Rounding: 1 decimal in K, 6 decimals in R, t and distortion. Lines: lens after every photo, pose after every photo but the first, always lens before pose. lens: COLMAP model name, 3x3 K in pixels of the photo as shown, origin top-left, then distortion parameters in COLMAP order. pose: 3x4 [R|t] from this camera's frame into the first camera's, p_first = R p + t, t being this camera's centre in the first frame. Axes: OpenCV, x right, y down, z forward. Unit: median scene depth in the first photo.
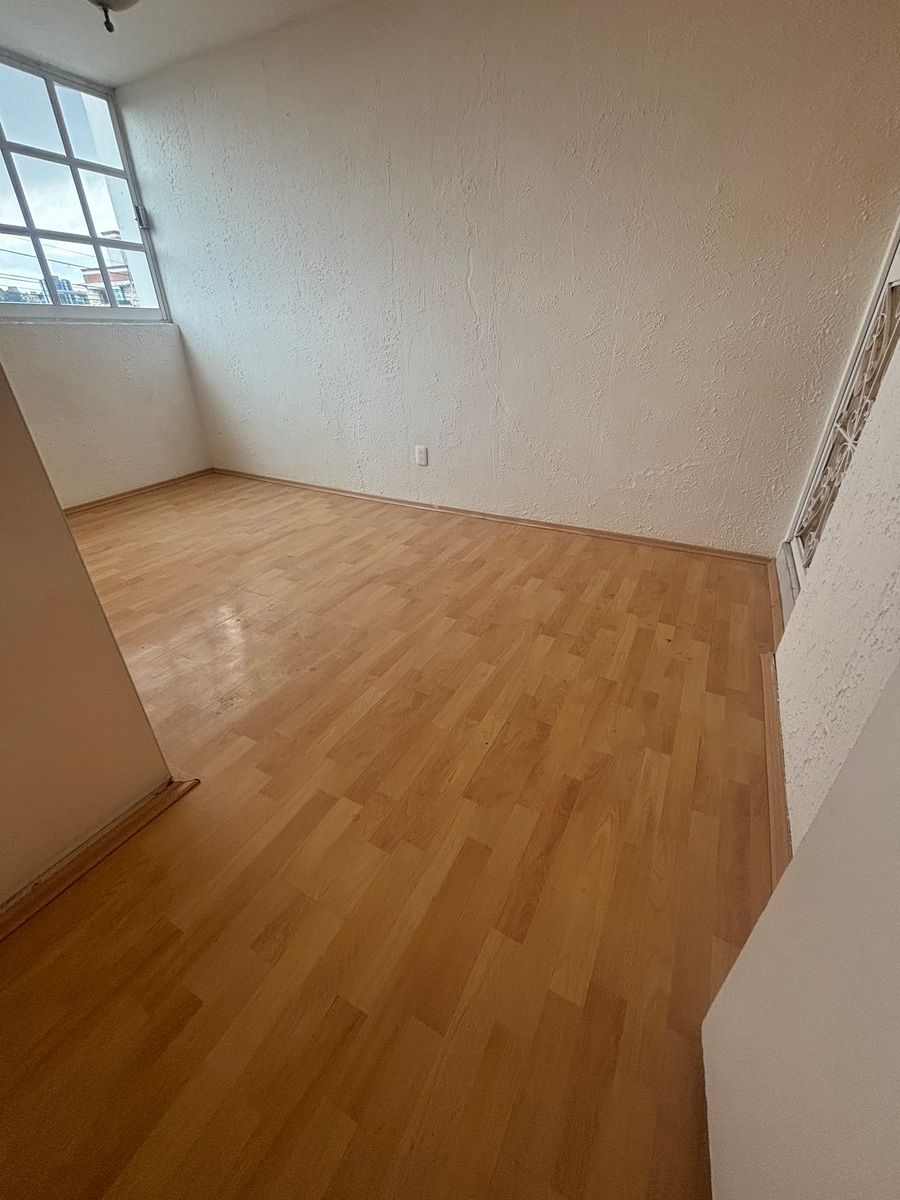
lens RADIAL K [[485.0, 0, 450.0], [0, 485.0, 600.0], [0, 0, 1]] dist [-0.016088, 0.009902]
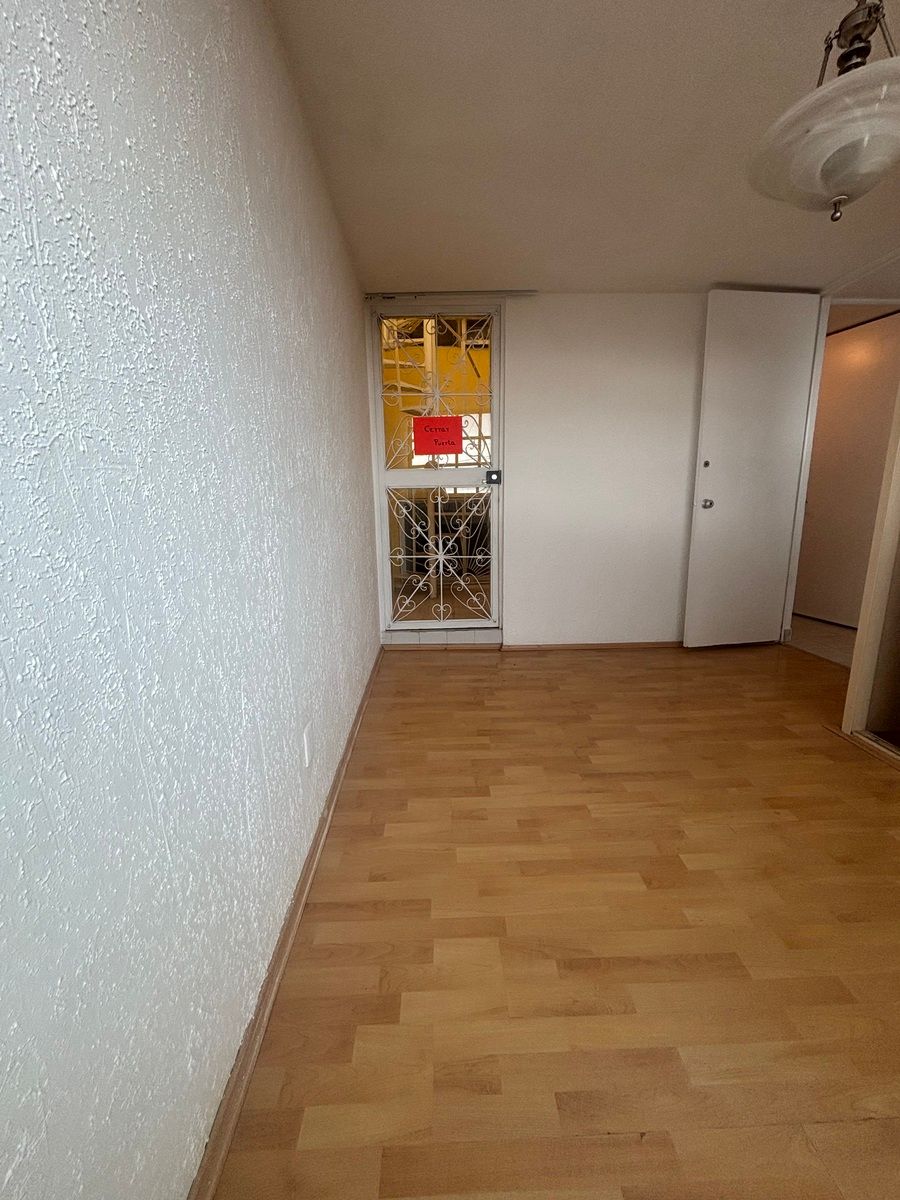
lens RADIAL K [[485.0, 0, 450.0], [0, 485.0, 600.0], [0, 0, 1]] dist [-0.016088, 0.009902]
pose [[-0.491648, -0.187522, 0.850364, -0.658111], [0.432385, 0.795077, 0.425319, -0.711145], [-0.755861, 0.576792, -0.309816, 1.208096]]
